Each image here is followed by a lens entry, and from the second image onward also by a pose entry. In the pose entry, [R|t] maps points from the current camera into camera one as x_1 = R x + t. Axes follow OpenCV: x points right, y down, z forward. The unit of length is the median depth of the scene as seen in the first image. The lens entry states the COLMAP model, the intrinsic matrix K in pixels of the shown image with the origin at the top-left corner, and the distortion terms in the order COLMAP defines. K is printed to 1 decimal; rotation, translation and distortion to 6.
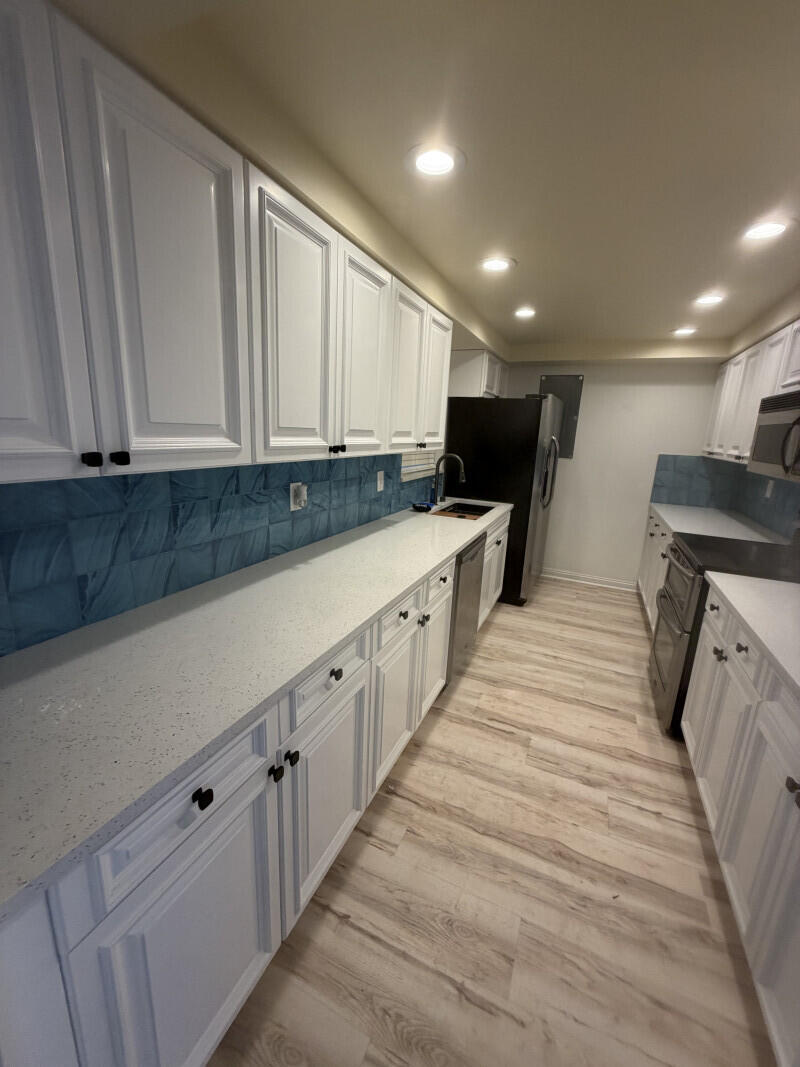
lens RADIAL K [[431.5, 0, 396.4], [0, 431.5, 531.7], [0, 0, 1]] dist [0.001142, -0.000001]
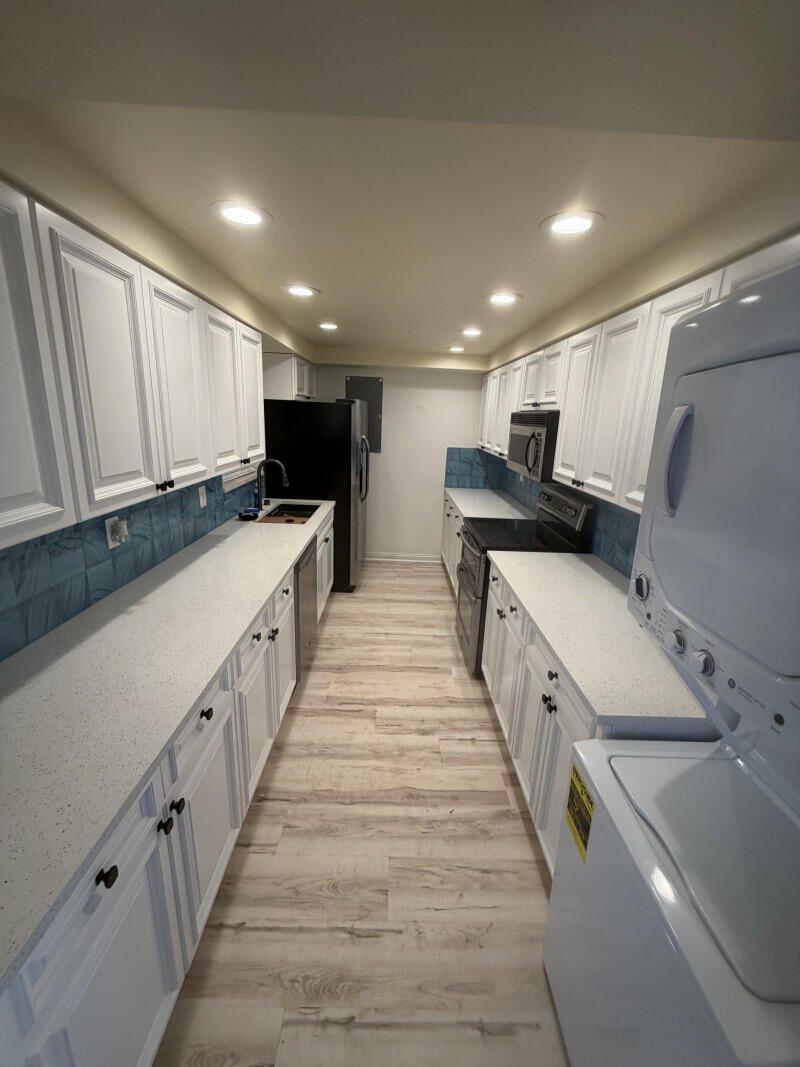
lens RADIAL K [[431.5, 0, 402.0], [0, 431.5, 532.1], [0, 0, 1]] dist [0.001142, -0.000001]
pose [[0.903805, -0.118610, 0.411179, -0.056004], [0.097720, 0.992639, 0.071542, -0.088296], [-0.416638, -0.024479, 0.908743, -0.091499]]
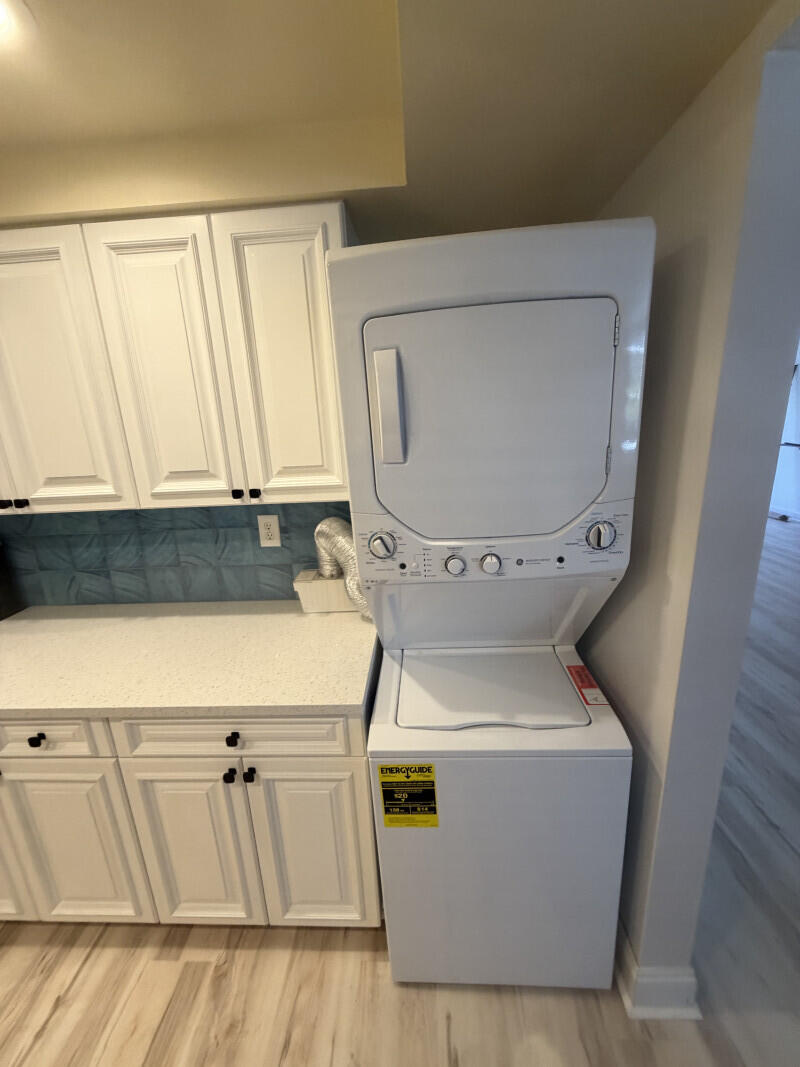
lens RADIAL K [[431.5, 0, 411.4], [0, 431.5, 527.8], [0, 0, 1]] dist [0.001142, -0.000001]
pose [[-0.380096, -0.256832, 0.888574, -0.042747], [0.245090, 0.898370, 0.364503, -0.150513], [-0.891884, 0.356327, -0.278520, 0.365952]]
